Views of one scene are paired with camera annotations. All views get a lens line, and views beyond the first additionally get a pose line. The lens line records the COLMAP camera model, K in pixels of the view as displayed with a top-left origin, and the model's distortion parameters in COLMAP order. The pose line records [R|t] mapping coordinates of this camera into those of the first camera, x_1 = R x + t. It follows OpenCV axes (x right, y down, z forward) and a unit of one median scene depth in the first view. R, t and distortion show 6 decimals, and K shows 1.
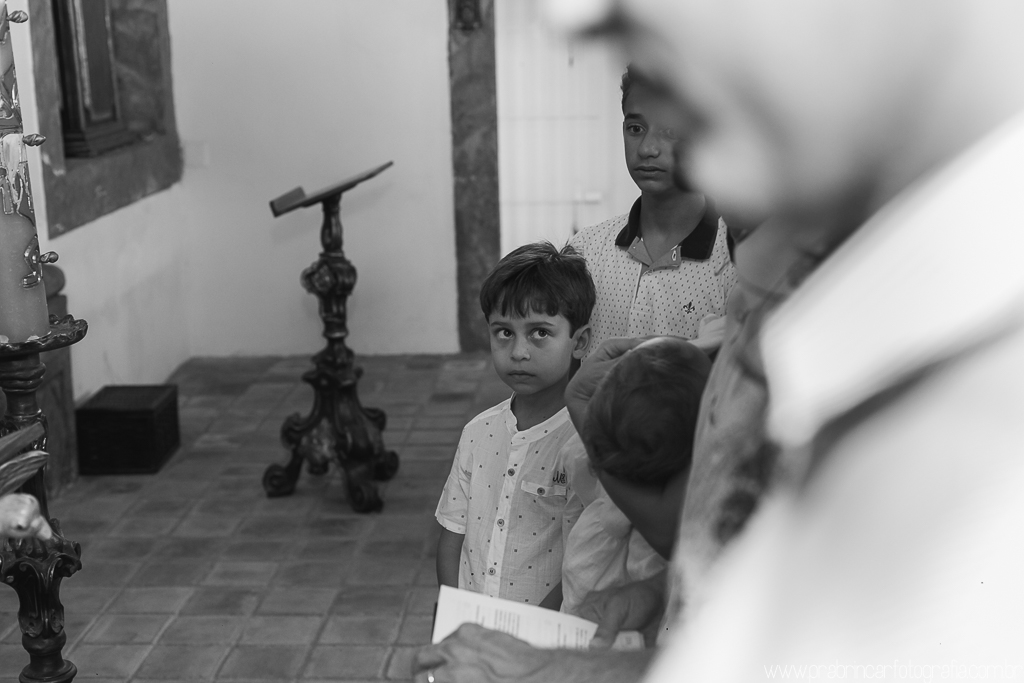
lens RADIAL K [[1490.7, 0, 510.1], [0, 1490.7, 341.6], [0, 0, 1]] dist [-0.056547, 0.000000]
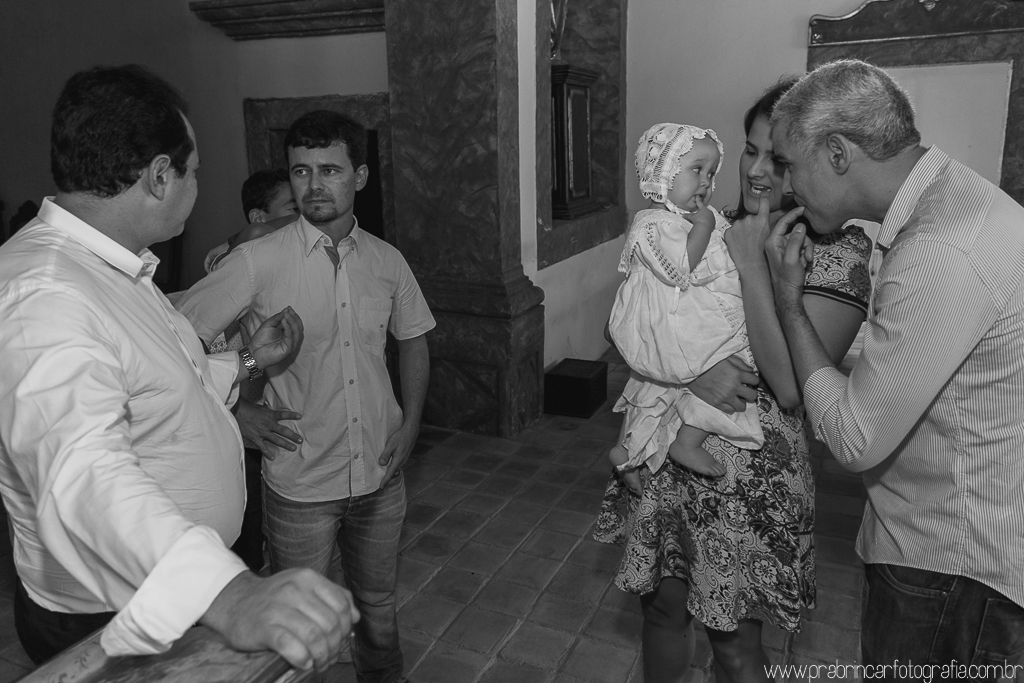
lens RADIAL K [[713.7, 0, 520.8], [0, 713.7, 331.5], [0, 0, 1]] dist [-0.006944, 0.011053]
pose [[0.927287, 0.094531, -0.362220, -0.032418], [-0.076149, 0.994993, 0.064727, -0.050094], [0.366526, -0.032438, 0.929842, 0.243808]]
